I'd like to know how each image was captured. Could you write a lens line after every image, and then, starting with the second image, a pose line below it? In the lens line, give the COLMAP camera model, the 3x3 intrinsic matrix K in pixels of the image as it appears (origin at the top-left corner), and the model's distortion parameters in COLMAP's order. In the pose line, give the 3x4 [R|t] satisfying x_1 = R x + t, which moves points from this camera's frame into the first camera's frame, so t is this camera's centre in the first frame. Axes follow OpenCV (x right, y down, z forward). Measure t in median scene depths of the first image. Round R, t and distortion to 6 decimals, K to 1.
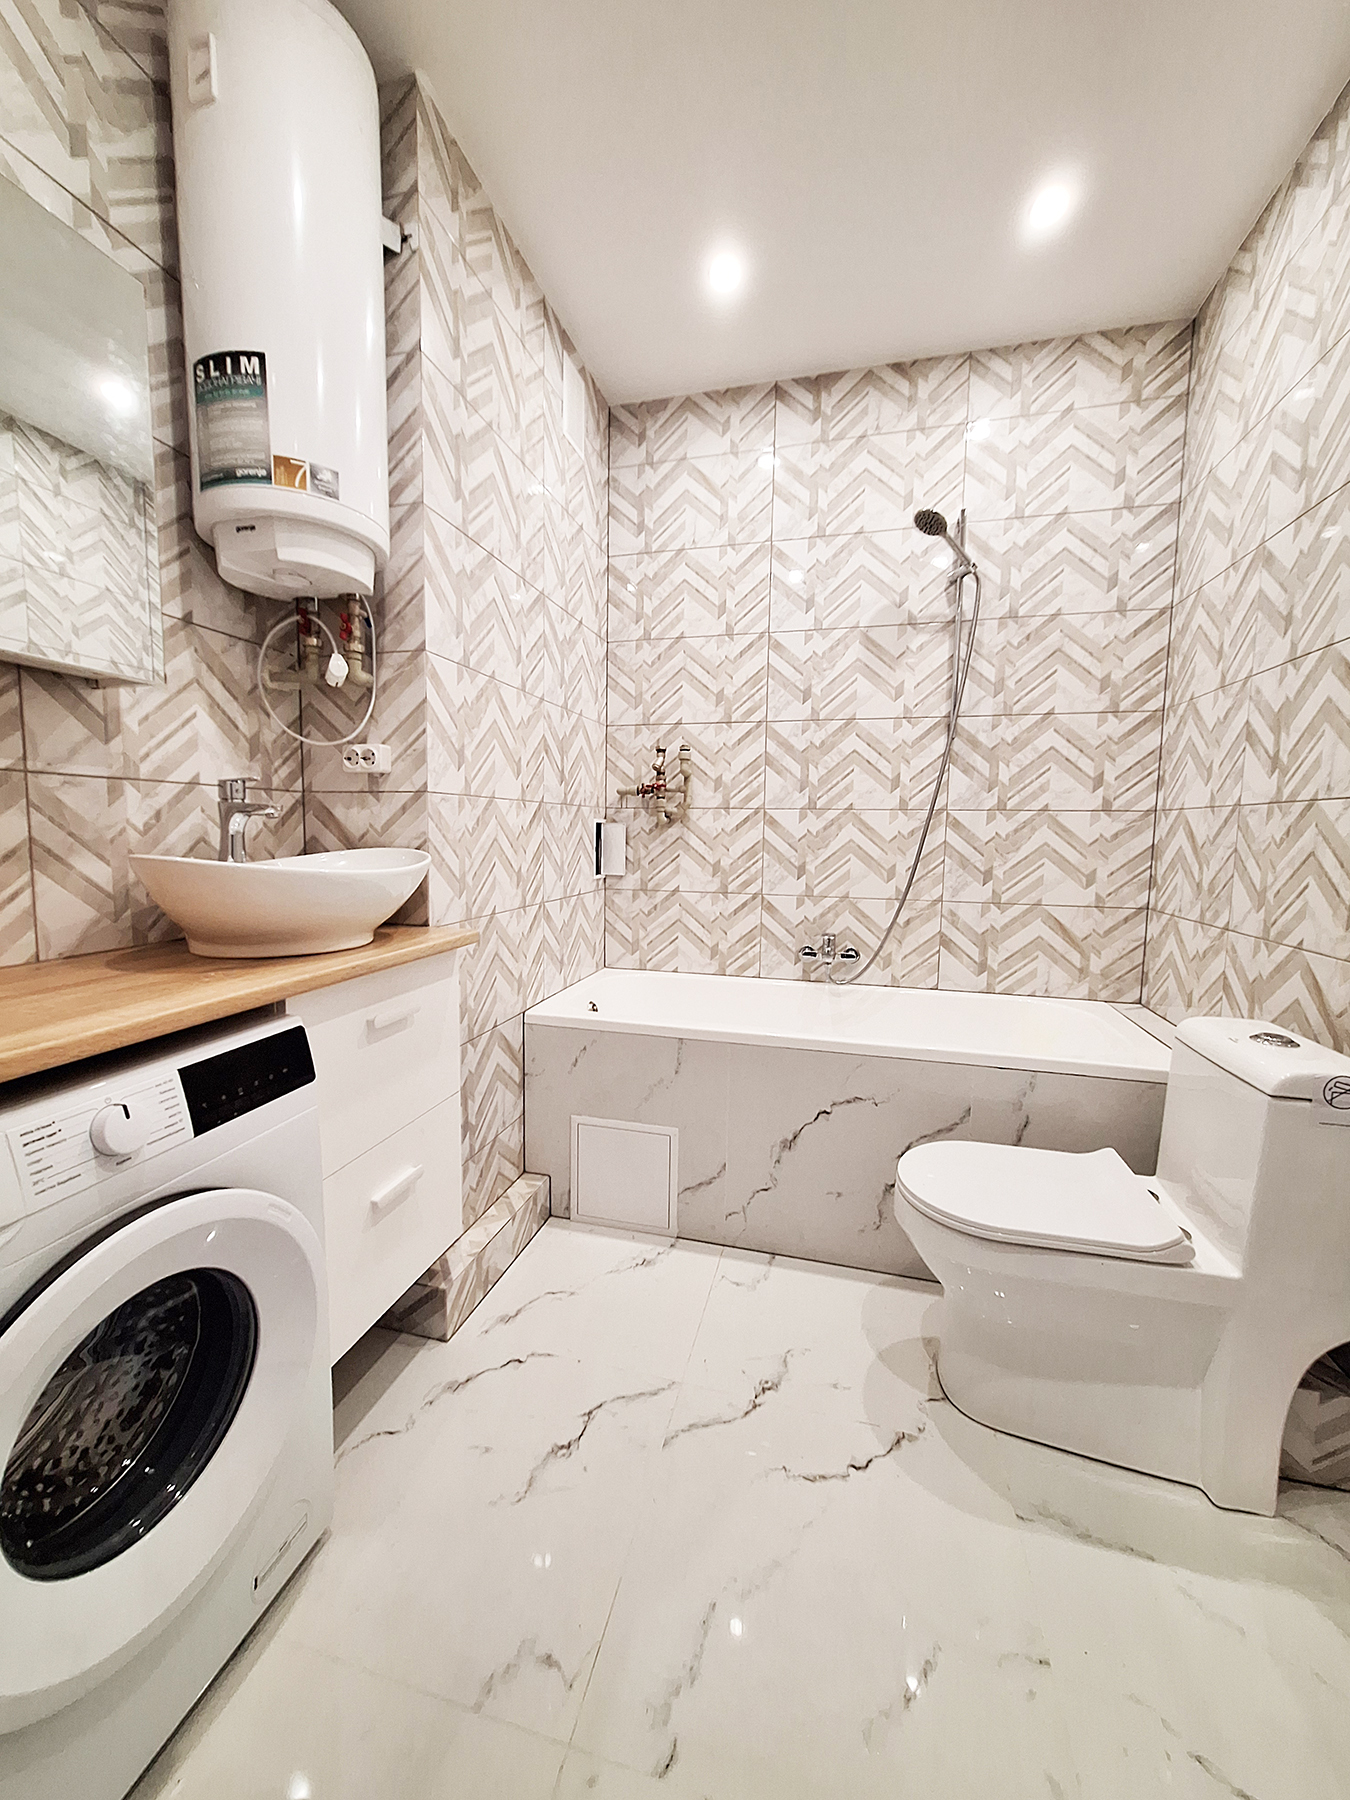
lens RADIAL K [[701.4, 0, 661.9], [0, 701.4, 893.3], [0, 0, 1]] dist [-0.007671, 0.000633]
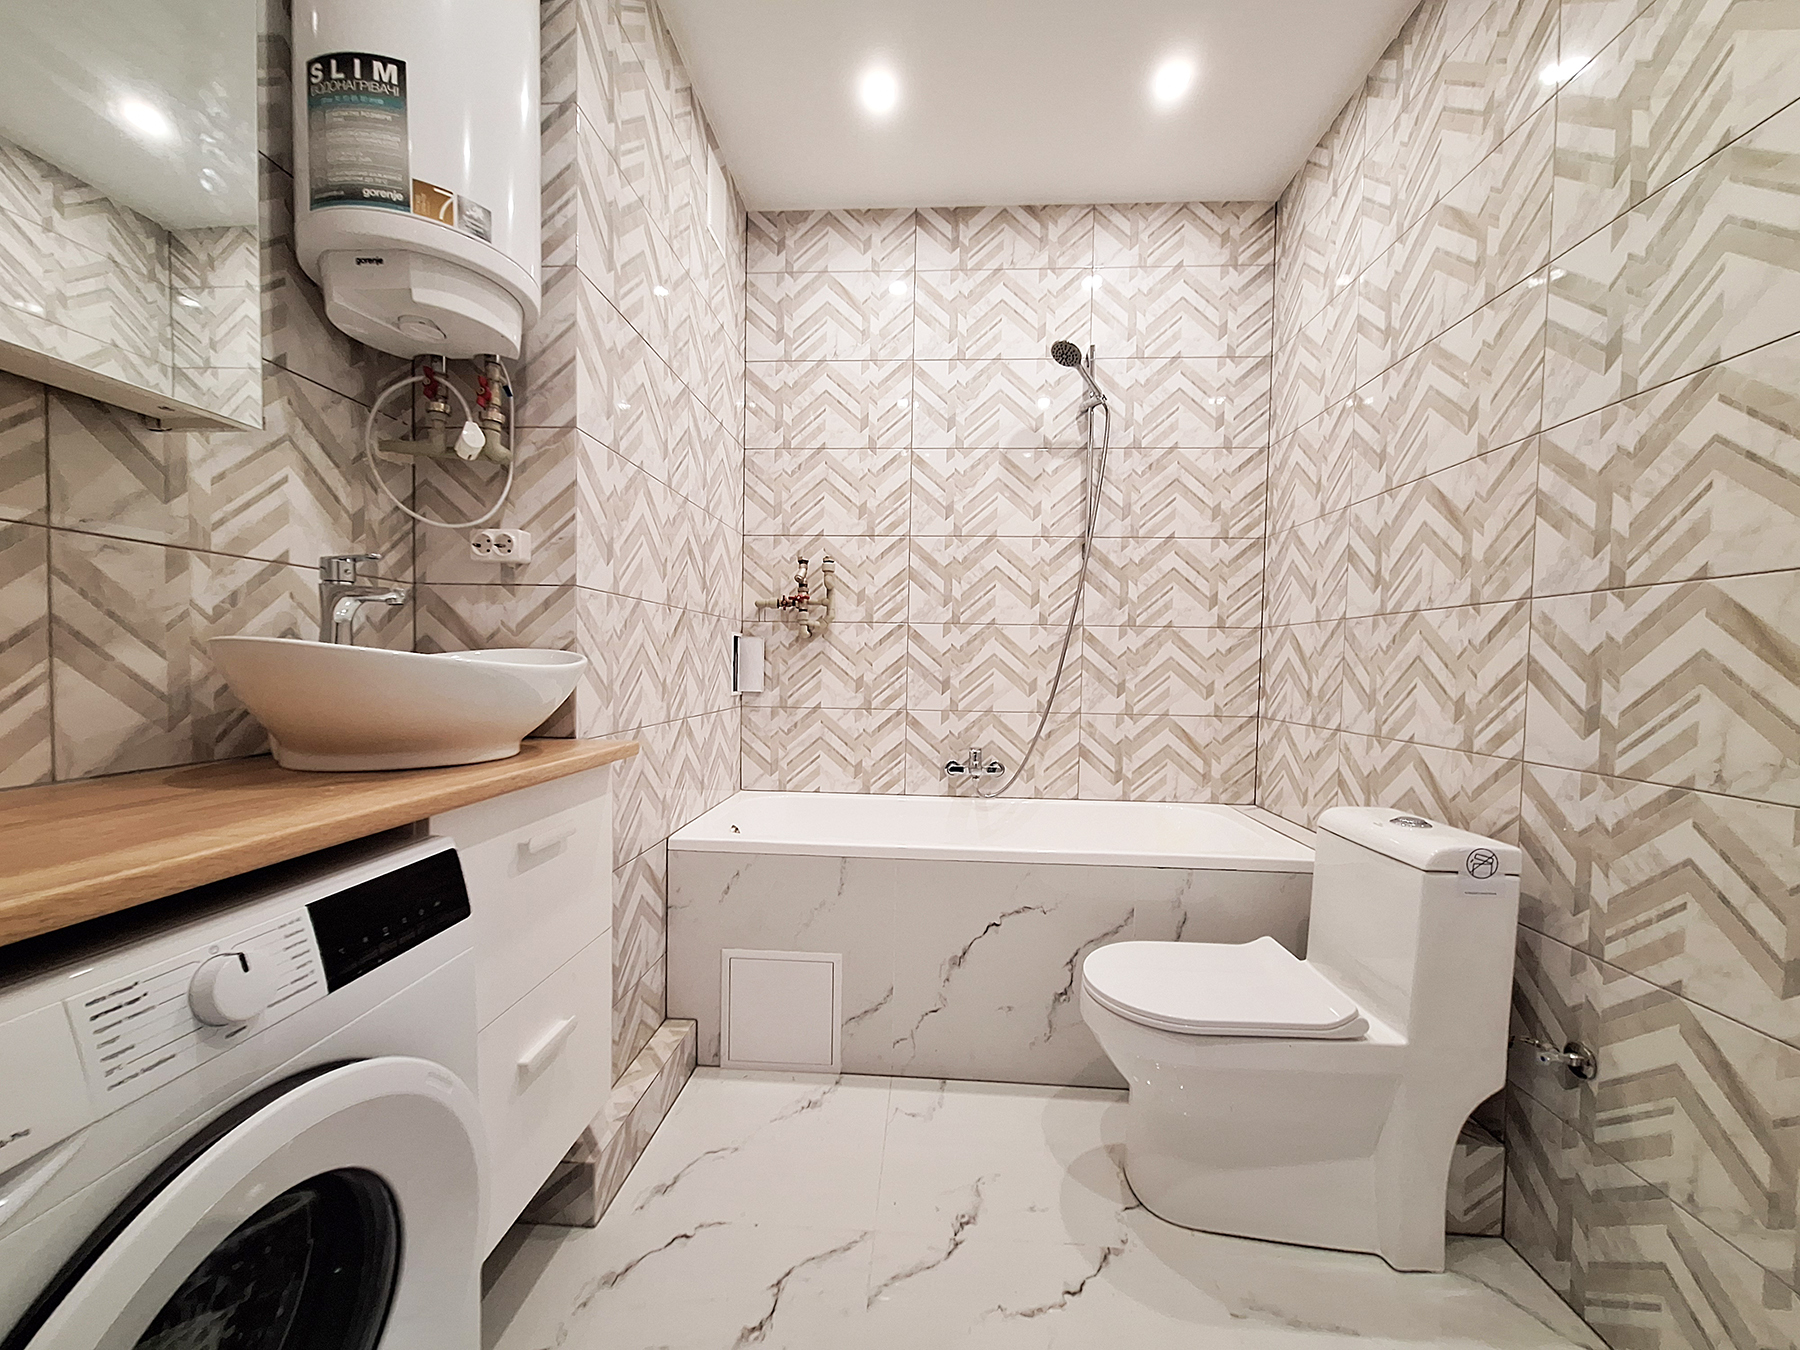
lens RADIAL K [[701.4, 0, 898.6], [0, 701.4, 688.7], [0, 0, 1]] dist [-0.007671, 0.000633]
pose [[0.978787, -0.004030, 0.204840, -0.092726], [0.014406, 0.998686, -0.049185, 0.027246], [-0.204372, 0.051093, 0.977559, 0.047830]]
